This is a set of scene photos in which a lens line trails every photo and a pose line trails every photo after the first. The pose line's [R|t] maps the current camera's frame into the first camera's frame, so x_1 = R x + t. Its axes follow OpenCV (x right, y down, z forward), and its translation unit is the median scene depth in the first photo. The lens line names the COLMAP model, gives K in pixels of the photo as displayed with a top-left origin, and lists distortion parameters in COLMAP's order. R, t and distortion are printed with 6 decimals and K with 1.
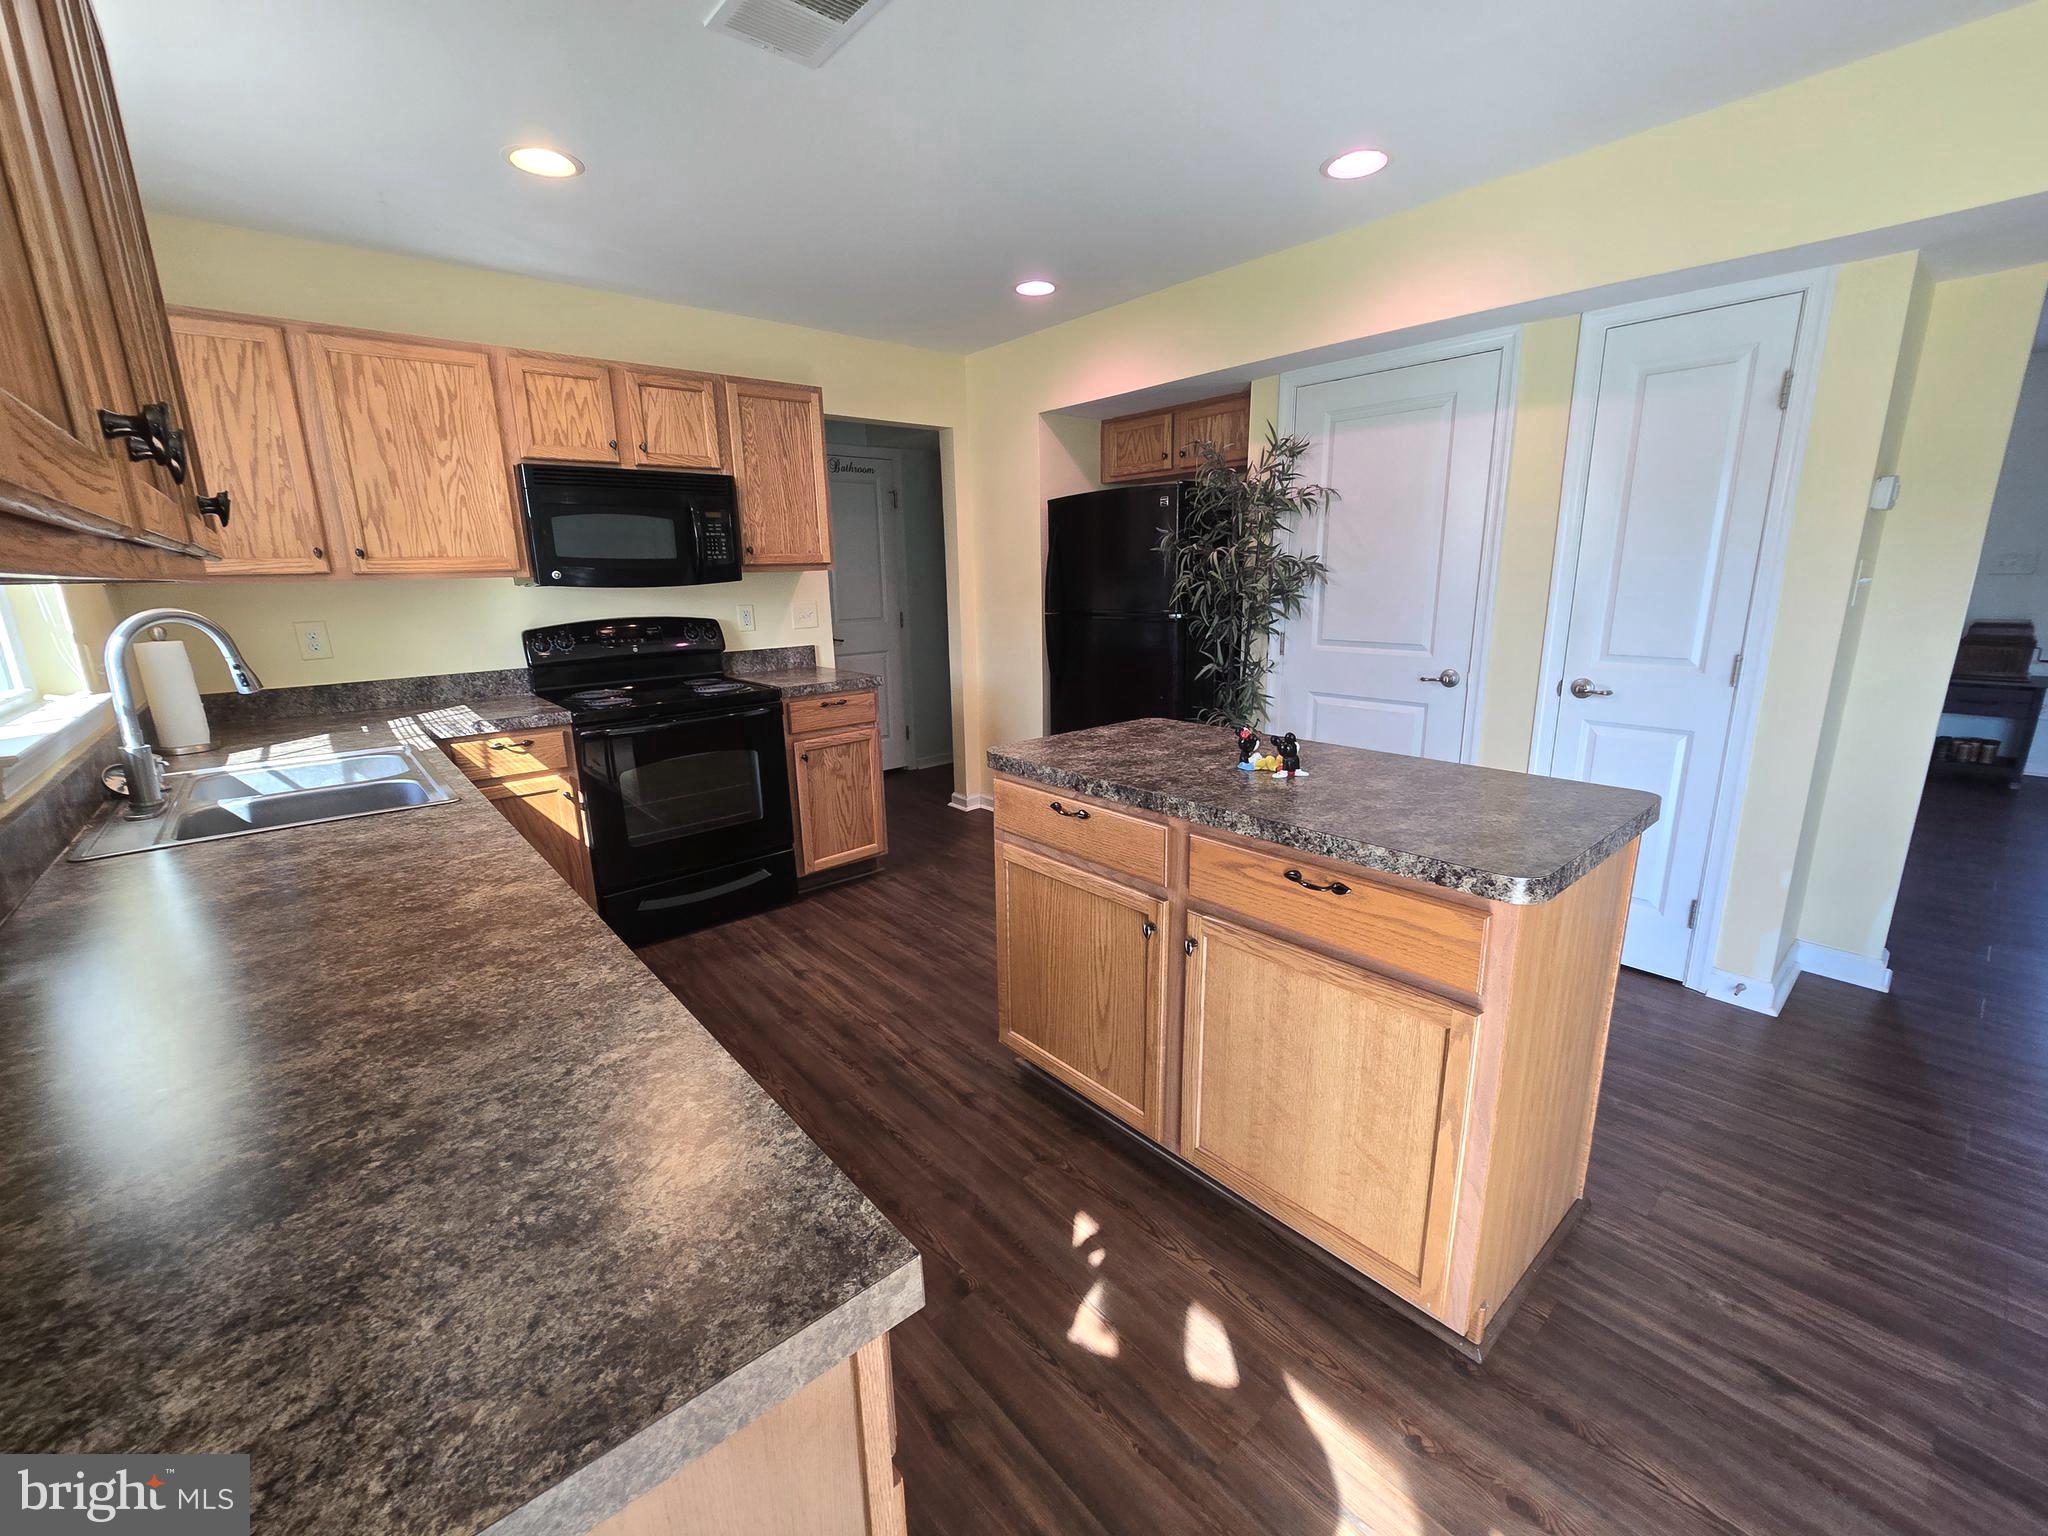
lens RADIAL K [[830.6, 0, 1023.3], [0, 830.6, 770.9], [0, 0, 1]] dist [-0.003986, 0.002211]
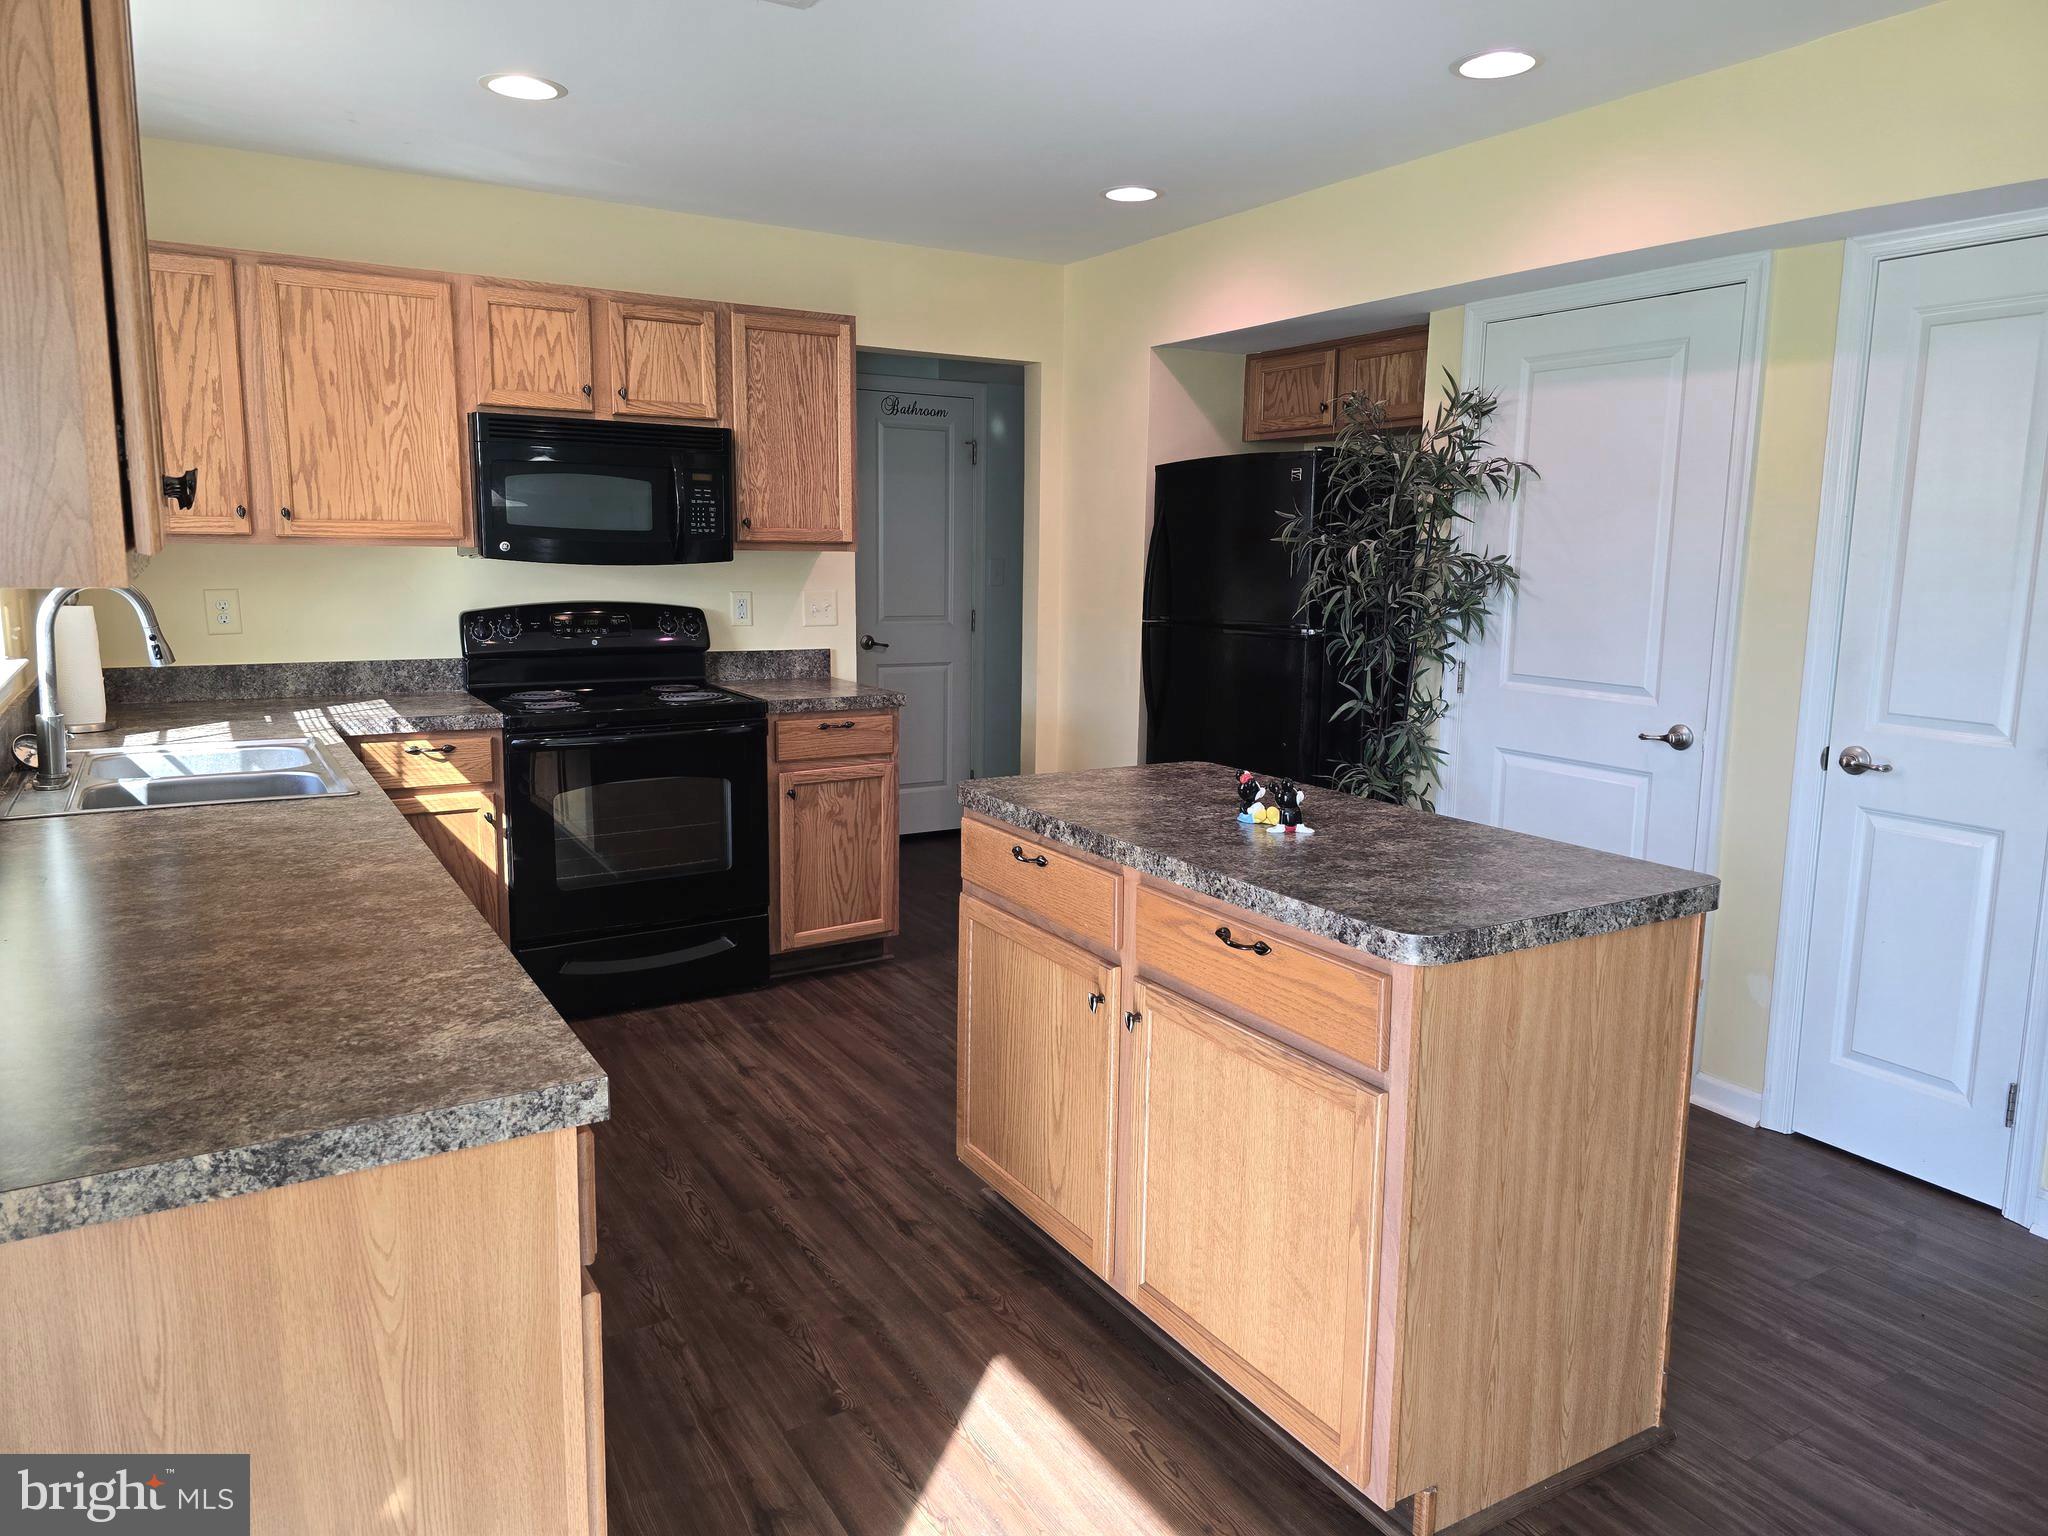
lens RADIAL K [[1379.4, 0, 1029.6], [0, 1379.4, 755.8], [0, 0, 1]] dist [0.059605, -0.031854]
pose [[0.984419, 0.060150, -0.165230, 0.209710], [-0.073584, 0.994357, -0.076420, 0.039528], [0.159701, 0.087387, 0.983290, -0.277785]]
